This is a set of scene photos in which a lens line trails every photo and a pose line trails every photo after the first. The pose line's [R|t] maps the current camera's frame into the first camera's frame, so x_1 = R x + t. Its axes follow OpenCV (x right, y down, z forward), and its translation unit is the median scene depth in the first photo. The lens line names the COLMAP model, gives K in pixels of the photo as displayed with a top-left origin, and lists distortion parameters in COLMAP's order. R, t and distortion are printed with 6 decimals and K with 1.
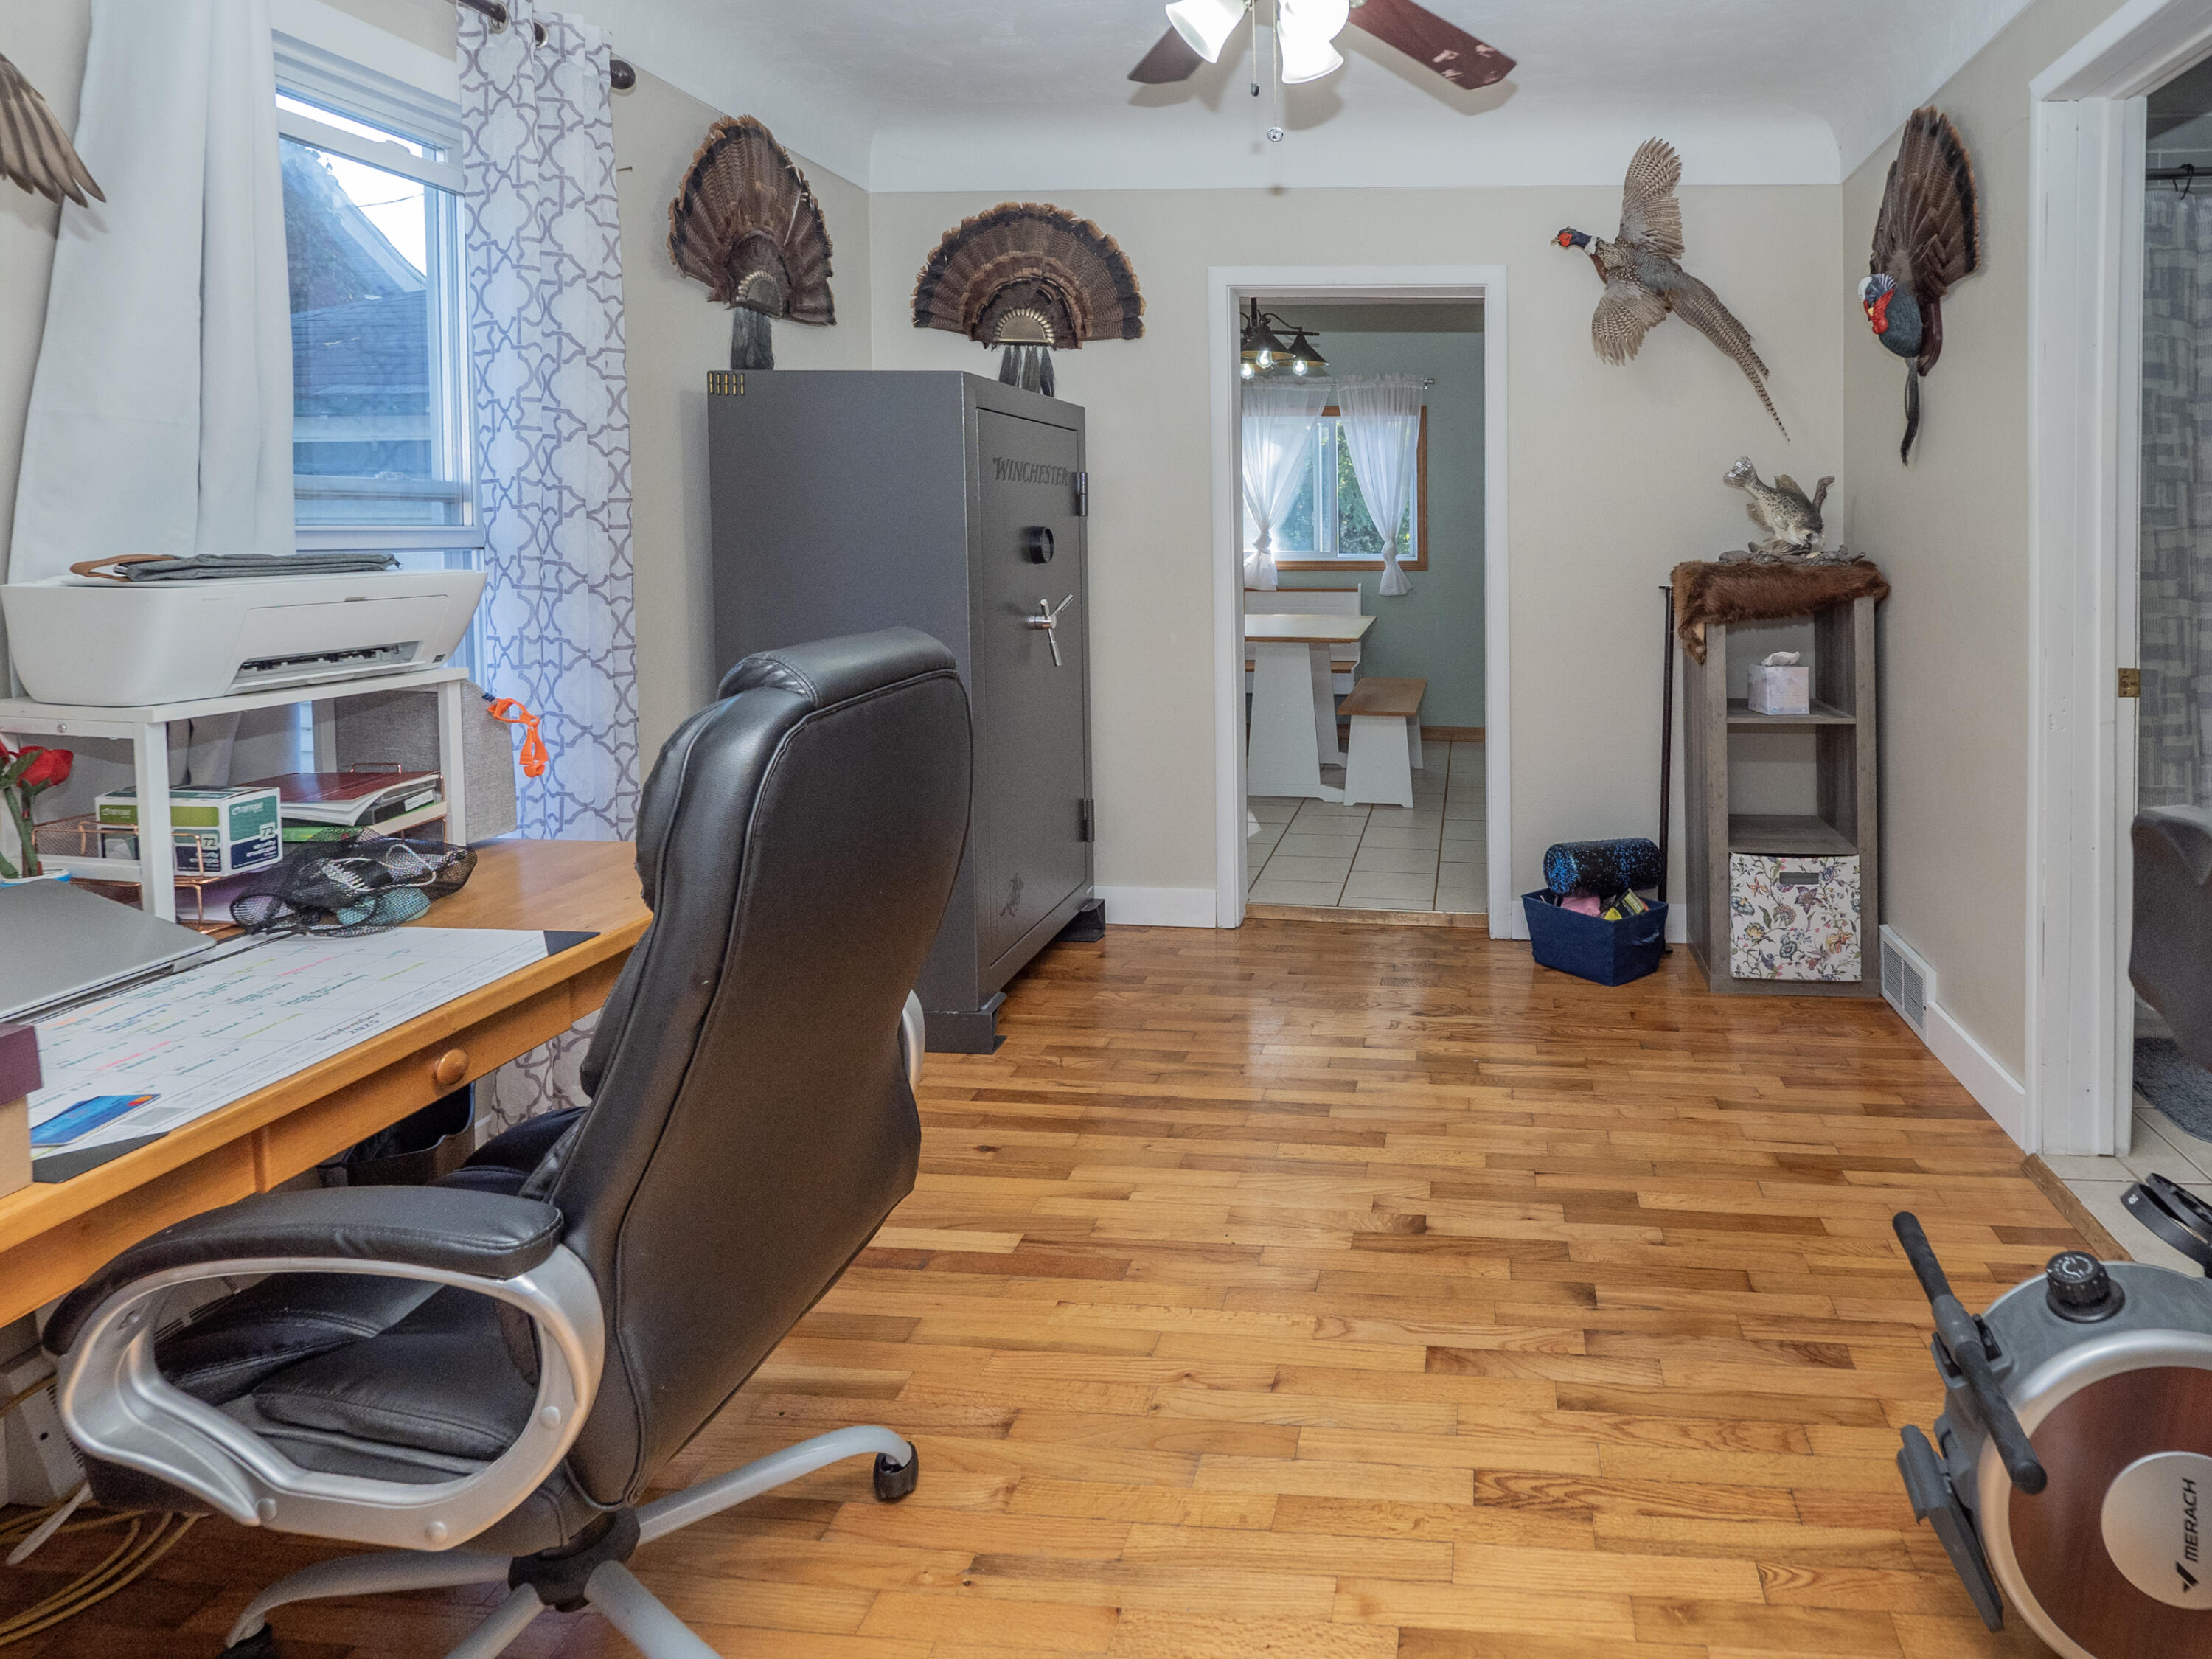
lens RADIAL K [[1222.1, 0, 1095.0], [0, 1222.1, 835.7], [0, 0, 1]] dist [0.004723, 0.000654]
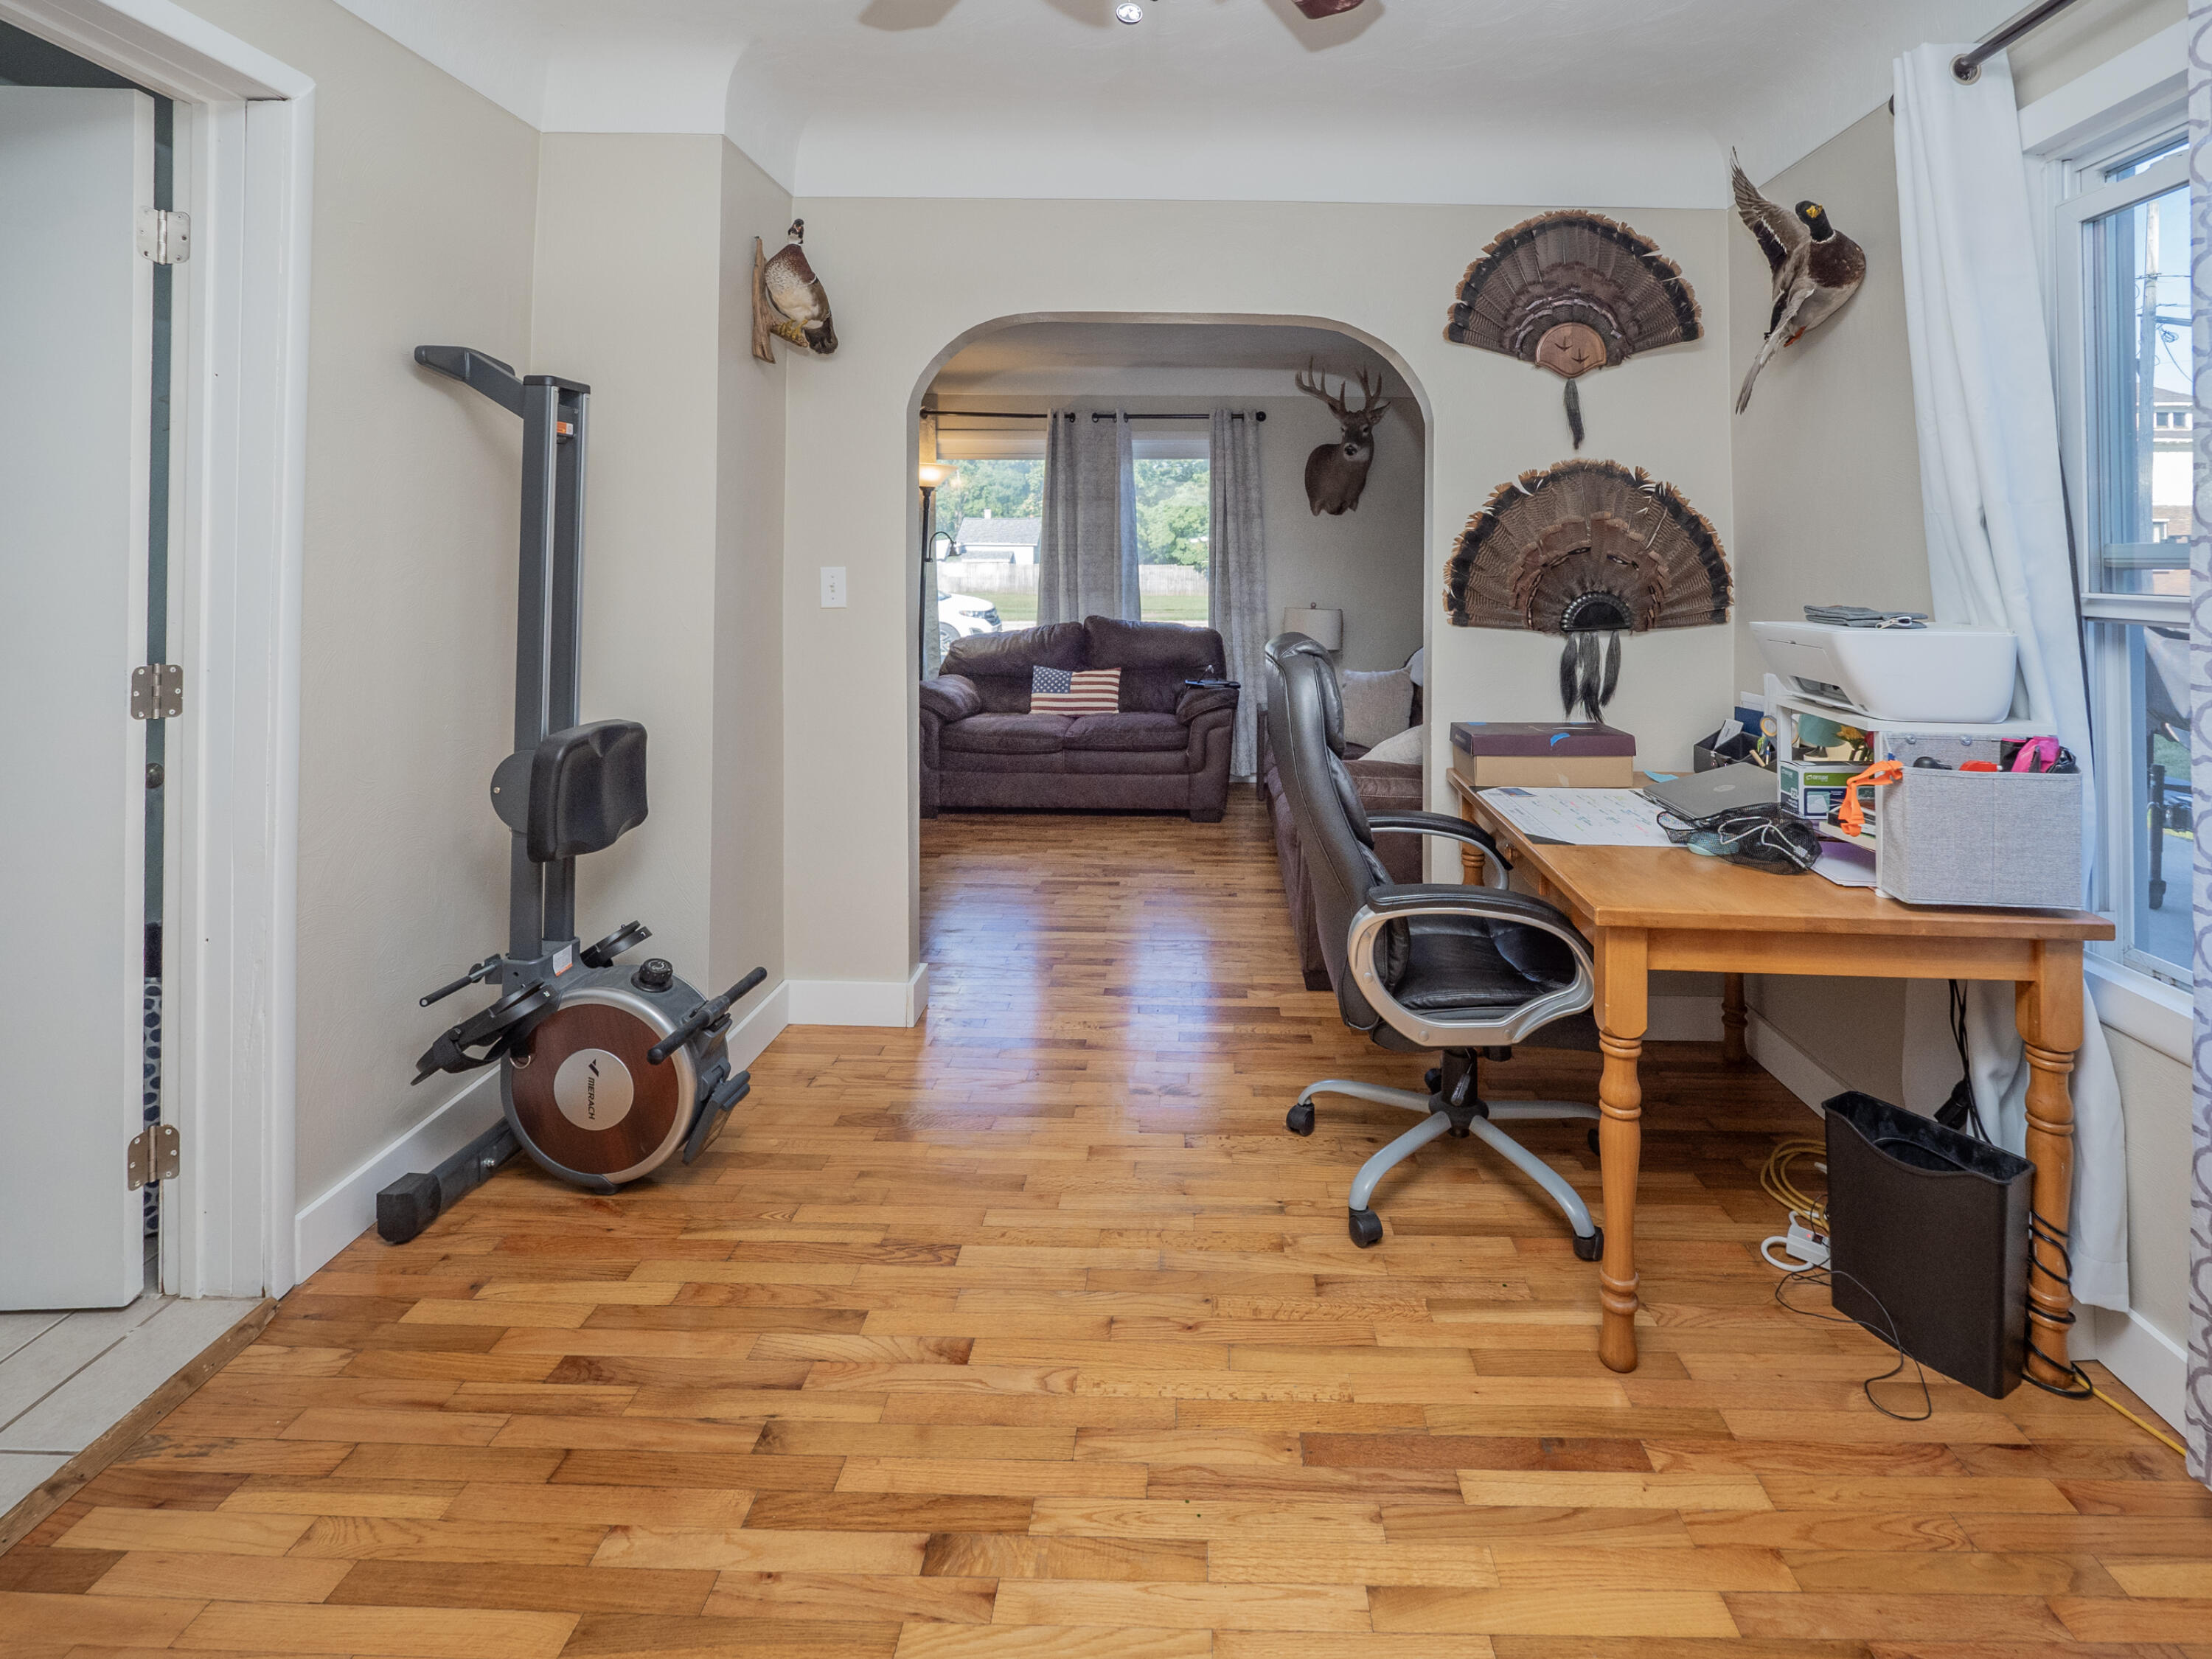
lens RADIAL K [[1222.1, 0, 1095.0], [0, 1222.1, 835.7], [0, 0, 1]] dist [0.004723, 0.000654]
pose [[-0.977699, 0.035603, -0.206970, 0.339763], [-0.063871, 0.888432, 0.454543, -0.405355], [0.200062, 0.457625, -0.866345, 1.591293]]
